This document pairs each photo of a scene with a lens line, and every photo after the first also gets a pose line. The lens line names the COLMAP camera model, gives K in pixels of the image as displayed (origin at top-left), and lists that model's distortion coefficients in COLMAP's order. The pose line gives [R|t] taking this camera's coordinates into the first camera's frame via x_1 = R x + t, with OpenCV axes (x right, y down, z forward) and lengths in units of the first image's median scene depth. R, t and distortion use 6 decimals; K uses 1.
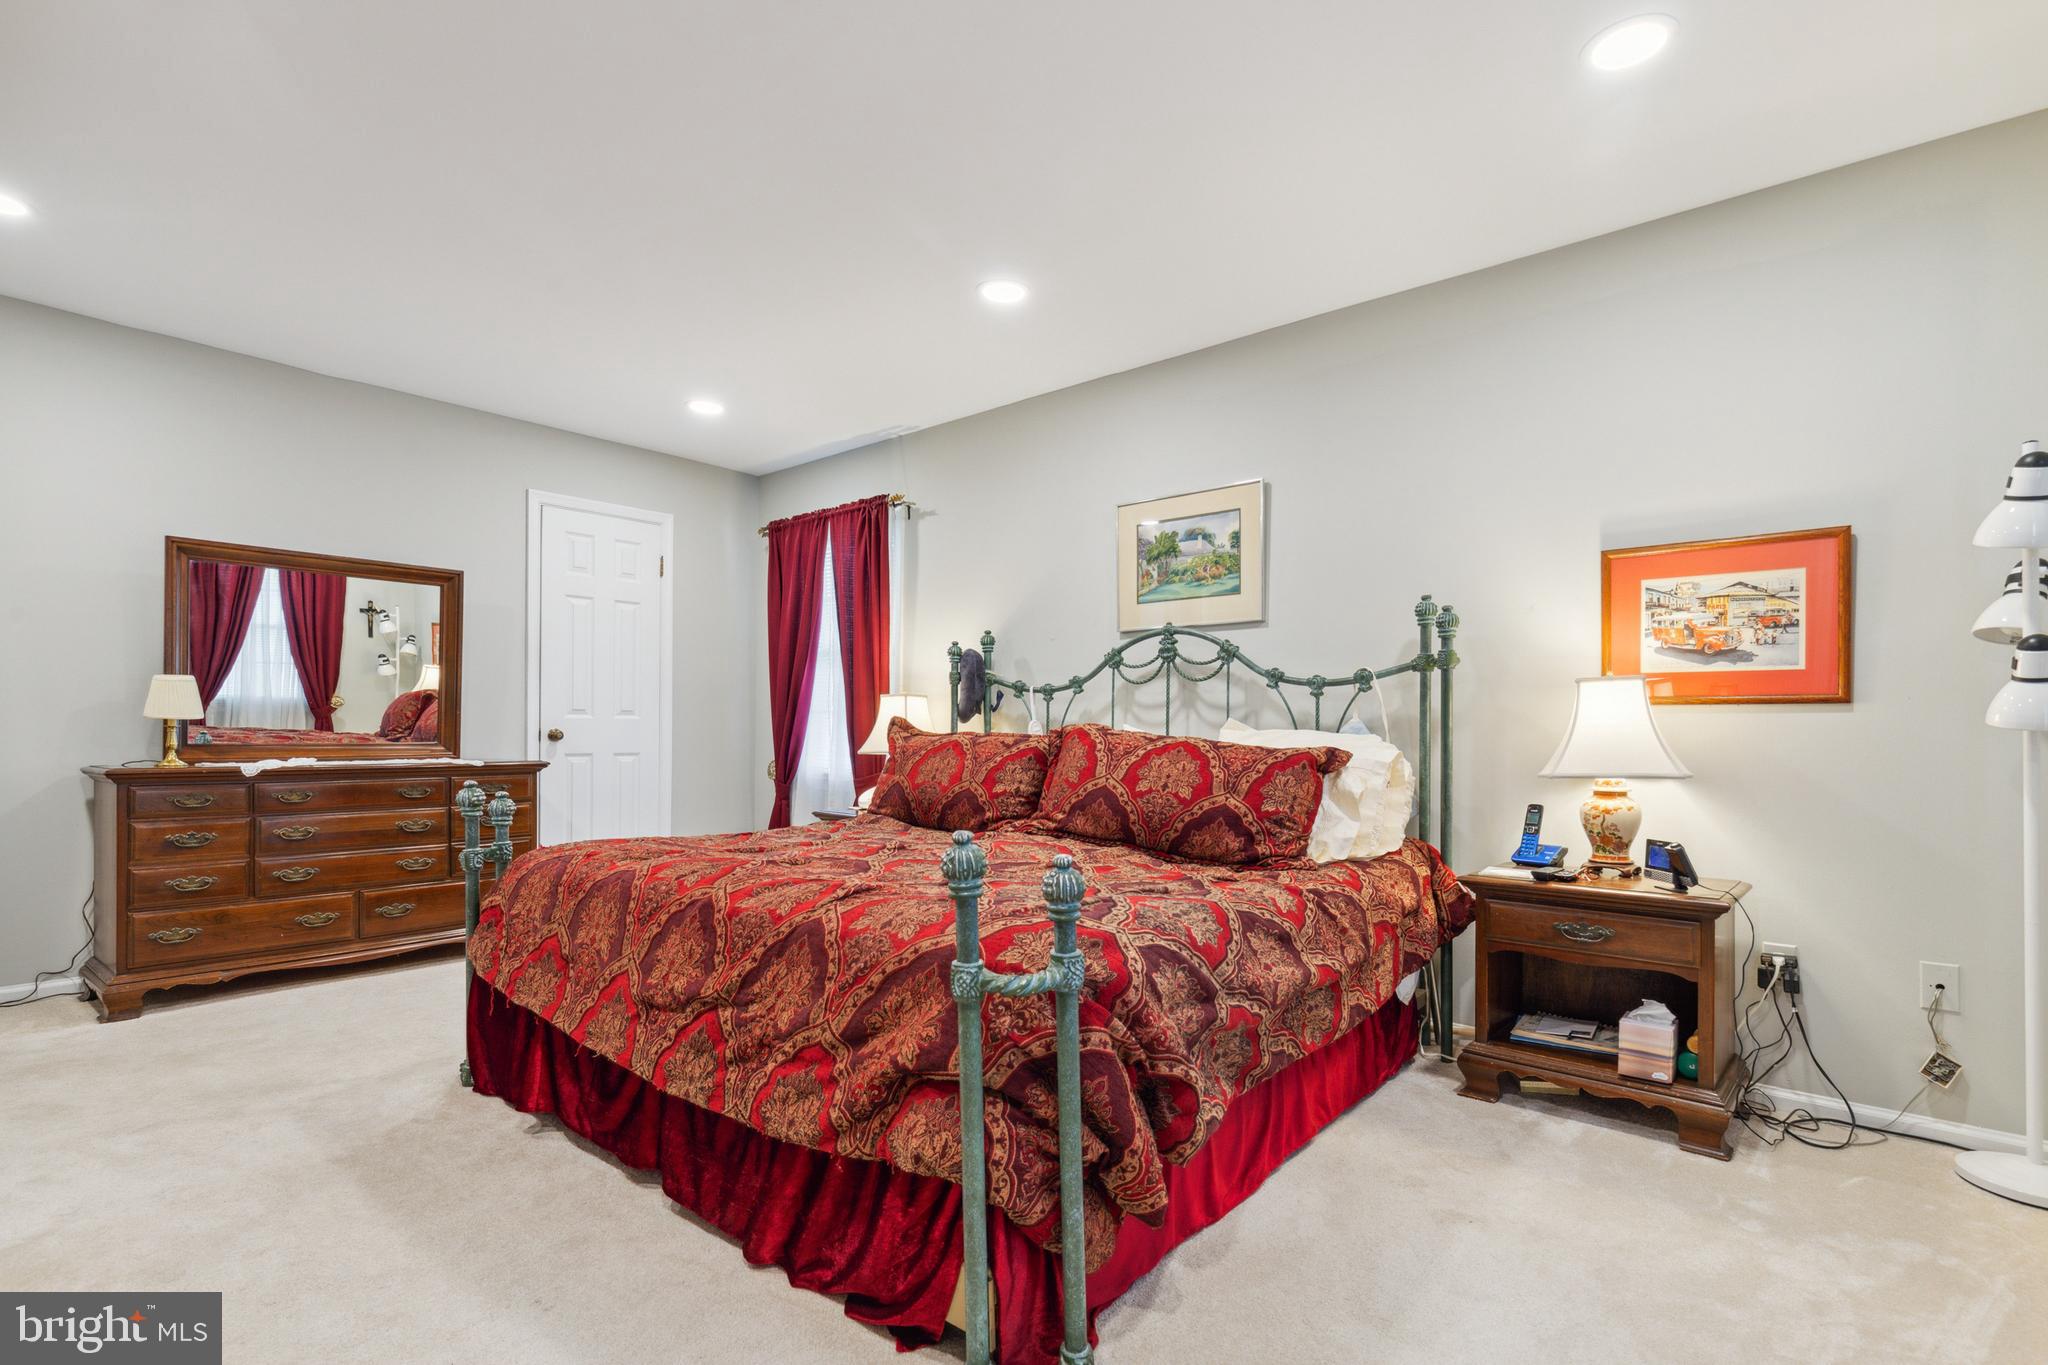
lens RADIAL K [[944.8, 0, 1022.7], [0, 944.8, 699.9], [0, 0, 1]] dist [0.000773, 0.000106]
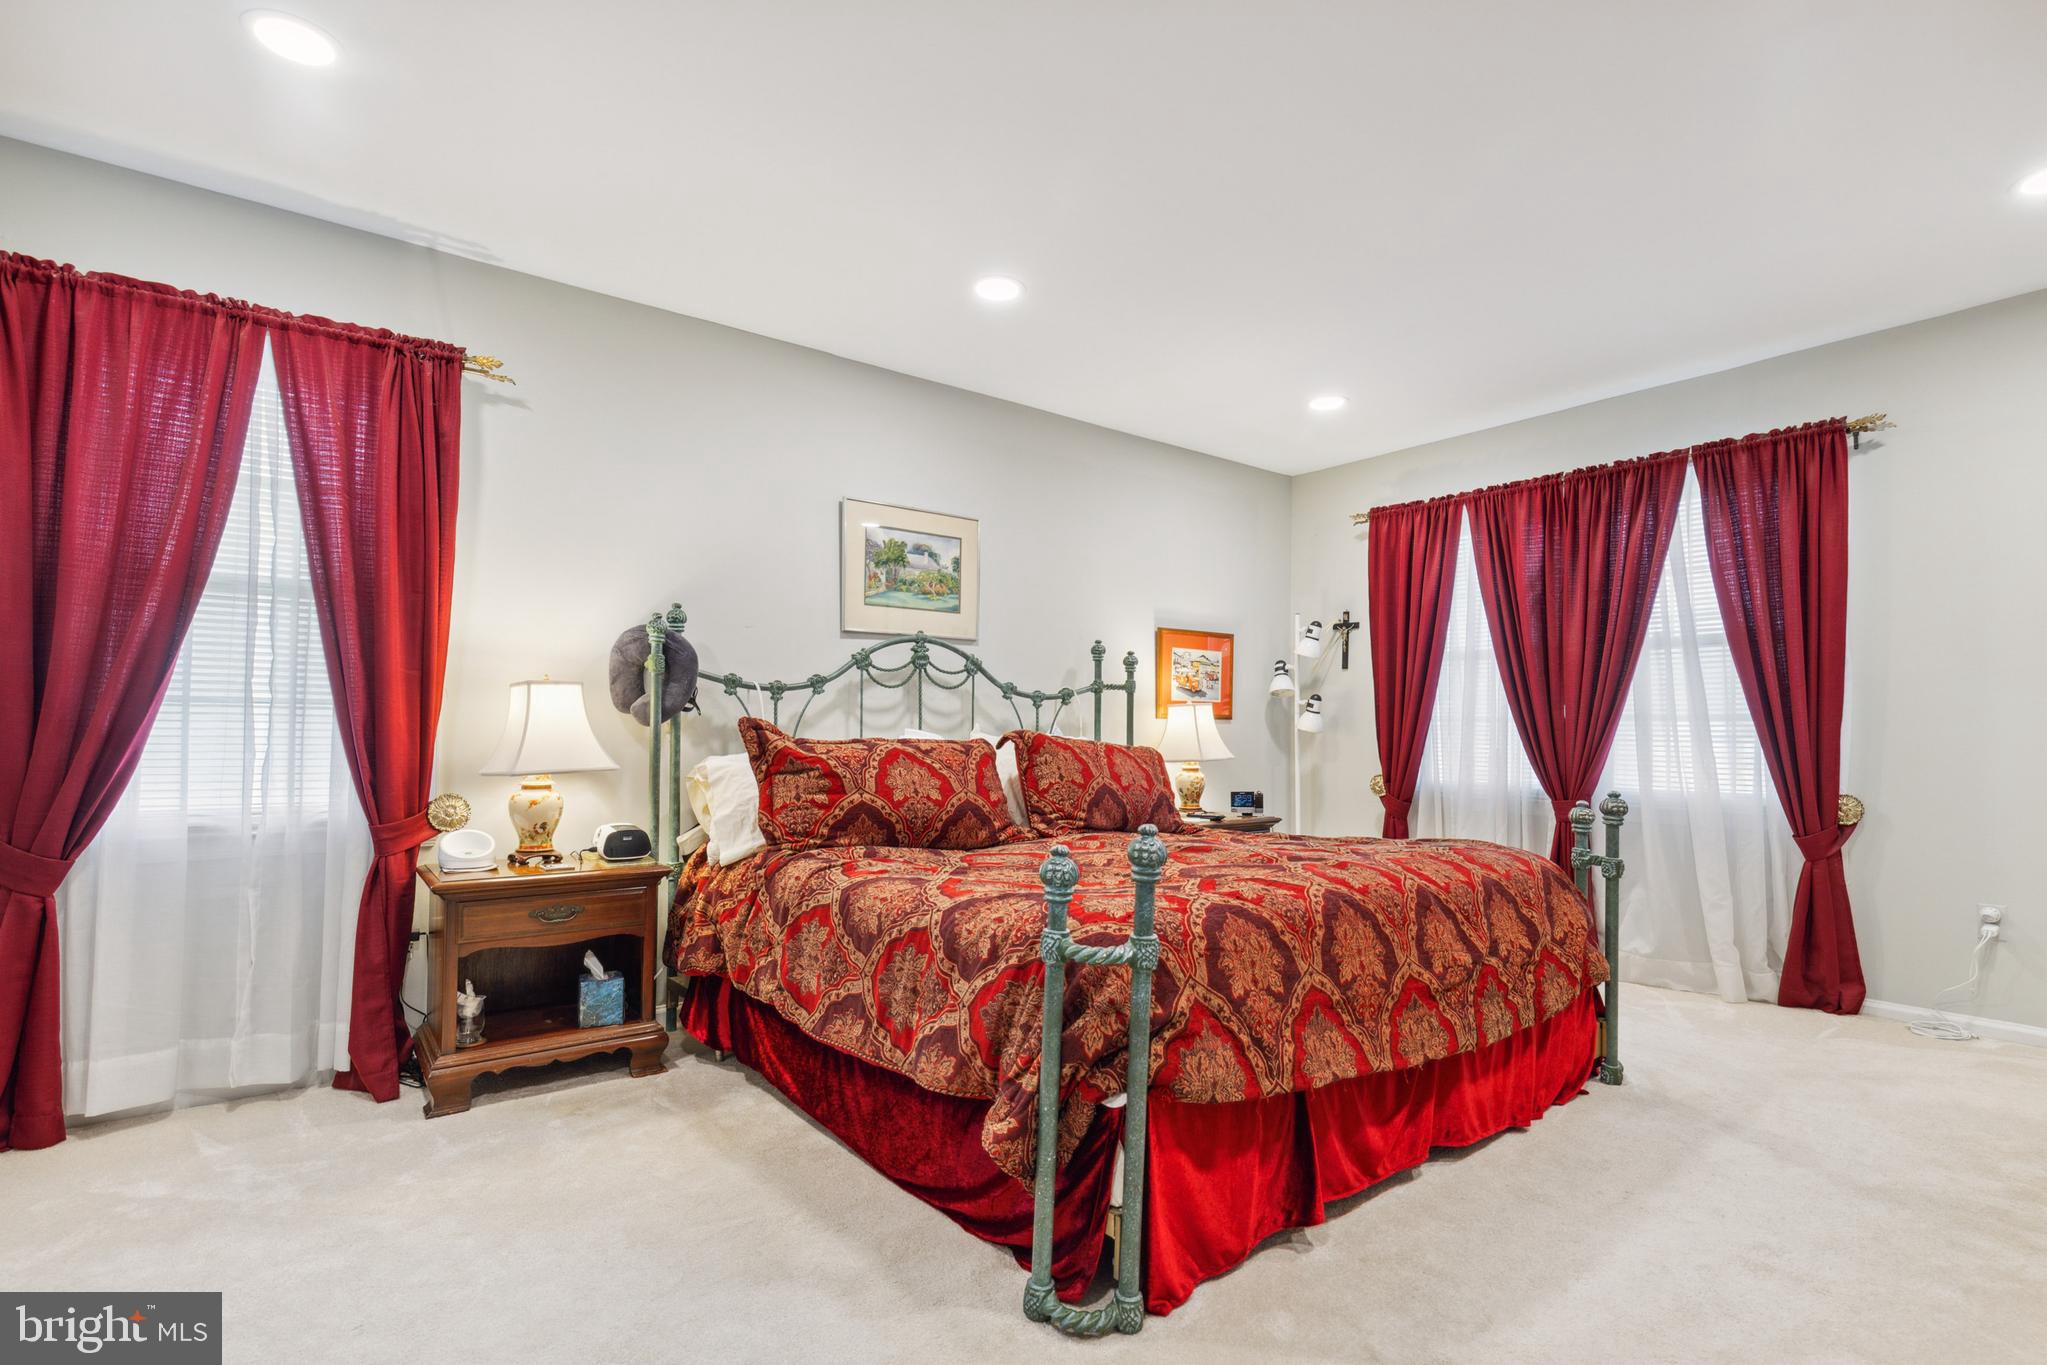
lens RADIAL K [[943.5, 0, 1042.7], [0, 943.5, 687.3], [0, 0, 1]] dist [0.003495, 0.000271]
pose [[0.222521, 0.042762, 0.973990, -0.824376], [-0.031385, 0.998834, -0.036682, 0.013835], [-0.974423, -0.022406, 0.223603, 0.635605]]
